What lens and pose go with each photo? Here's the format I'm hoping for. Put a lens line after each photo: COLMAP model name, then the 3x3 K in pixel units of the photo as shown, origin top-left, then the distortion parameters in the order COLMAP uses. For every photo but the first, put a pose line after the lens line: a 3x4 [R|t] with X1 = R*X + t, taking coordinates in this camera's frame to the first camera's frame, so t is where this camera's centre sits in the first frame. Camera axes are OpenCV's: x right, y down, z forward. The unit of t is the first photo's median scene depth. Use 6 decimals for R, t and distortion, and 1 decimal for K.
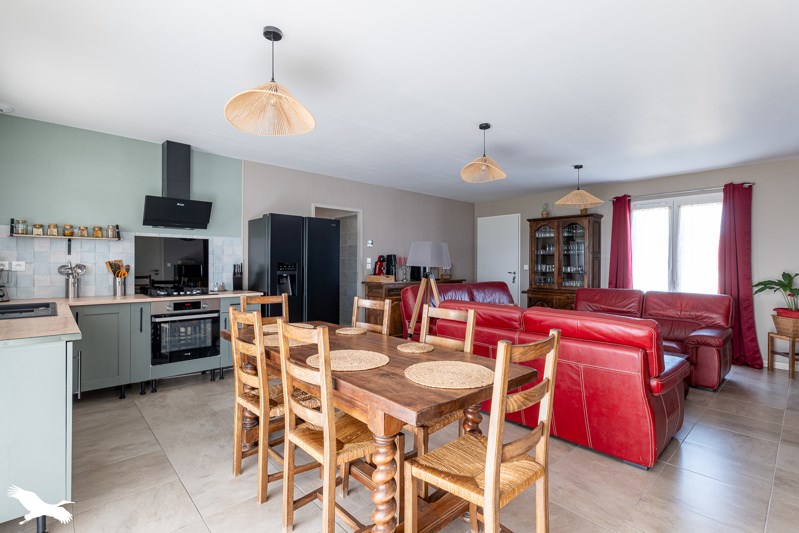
lens RADIAL K [[378.6, 0, 403.3], [0, 378.6, 264.1], [0, 0, 1]] dist [-0.000423, -0.000128]
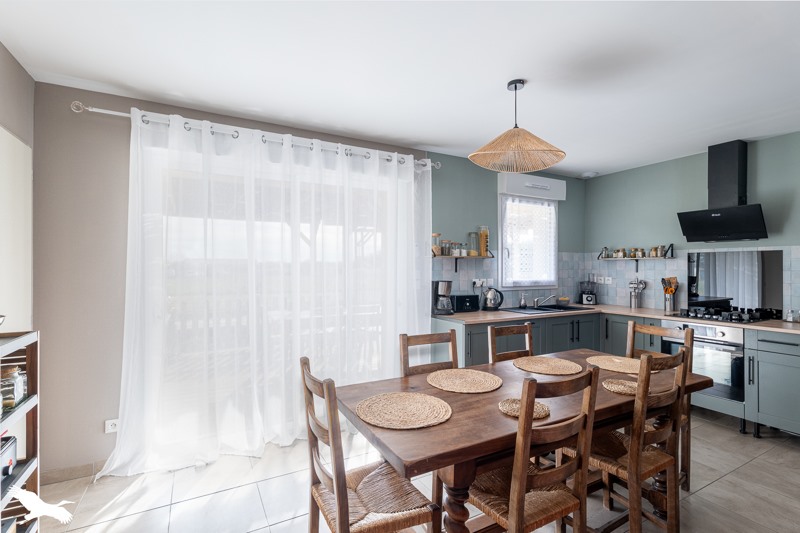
lens RADIAL K [[379.0, 0, 403.7], [0, 379.0, 267.6], [0, 0, 1]] dist [-0.000423, -0.000128]
pose [[-0.246184, -0.008814, -0.969183, 0.475642], [-0.009817, 0.999930, -0.006600, -0.024675], [0.969173, 0.007890, -0.246253, 0.571961]]
